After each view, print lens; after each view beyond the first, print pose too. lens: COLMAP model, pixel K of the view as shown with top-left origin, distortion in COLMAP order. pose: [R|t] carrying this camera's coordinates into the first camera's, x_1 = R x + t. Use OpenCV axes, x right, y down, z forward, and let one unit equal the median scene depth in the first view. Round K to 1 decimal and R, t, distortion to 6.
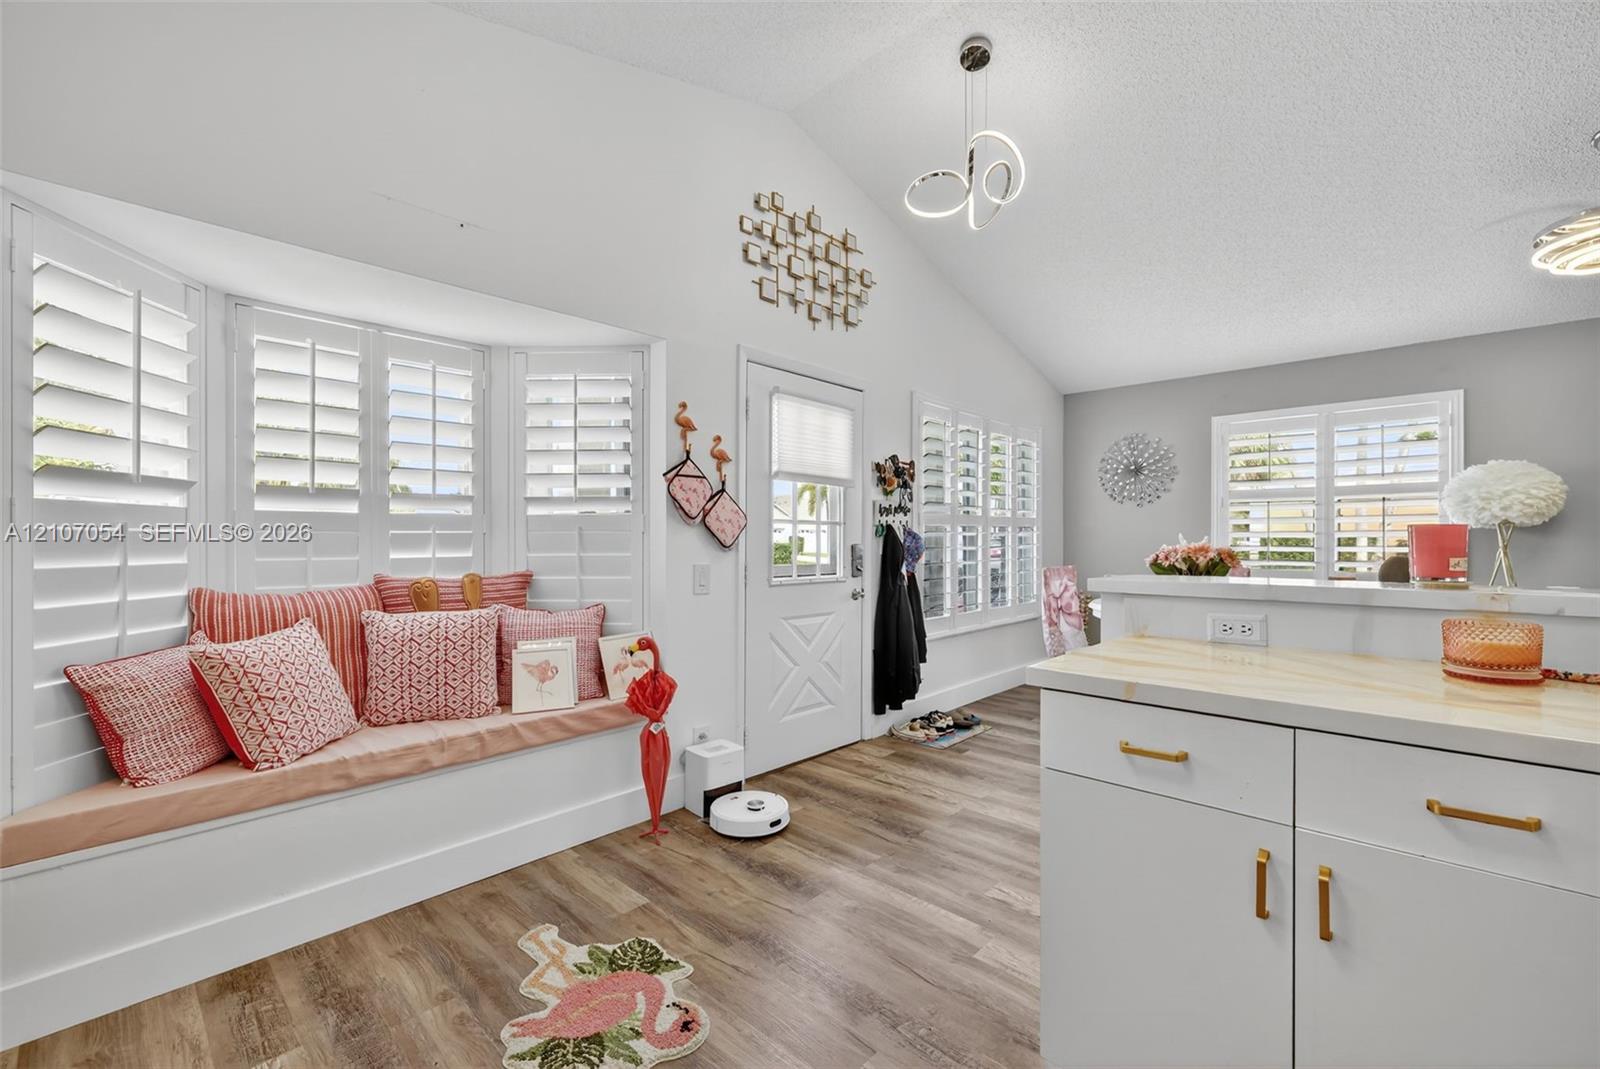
lens RADIAL K [[653.3, 0, 800.0], [0, 653.3, 534.5], [0, 0, 1]] dist [0.003029, 0.000250]
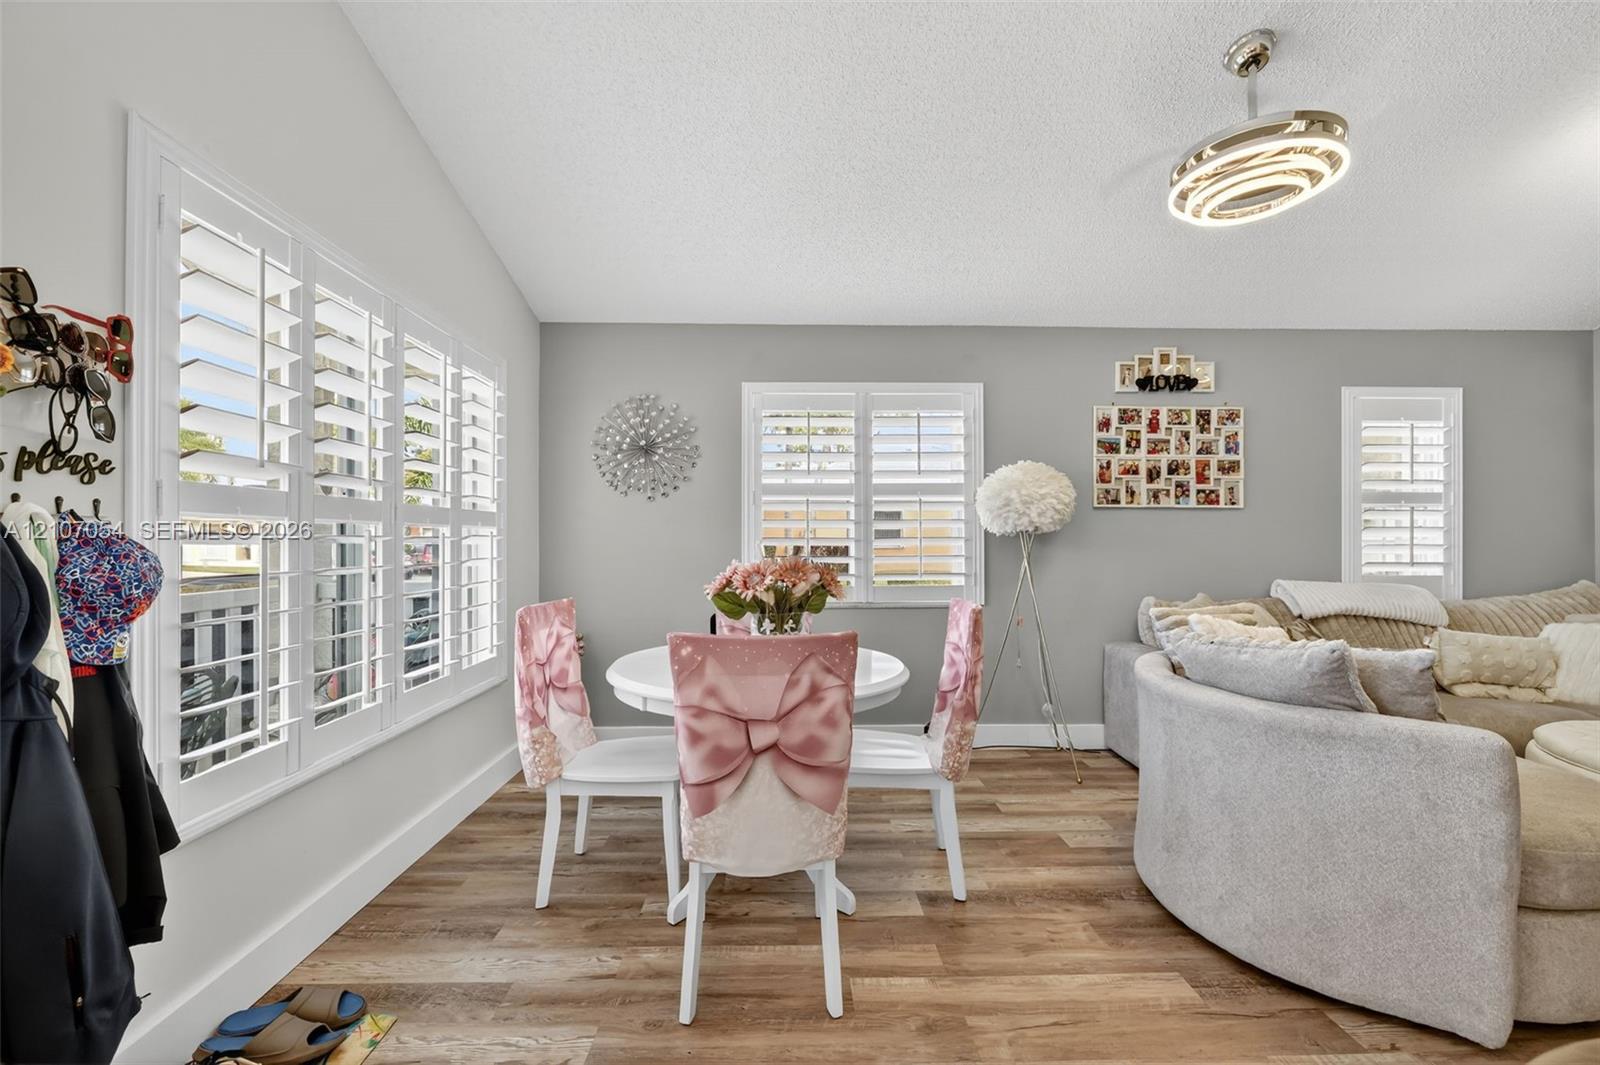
lens RADIAL K [[674.7, 0, 800.0], [0, 674.7, 532.5], [0, 0, 1]] dist [0.014779, 0.000160]
pose [[0.705755, 0.010272, 0.708382, 0.159225], [-0.004182, 0.999938, -0.010334, -0.002726], [-0.708444, 0.004331, 0.705754, 0.487503]]
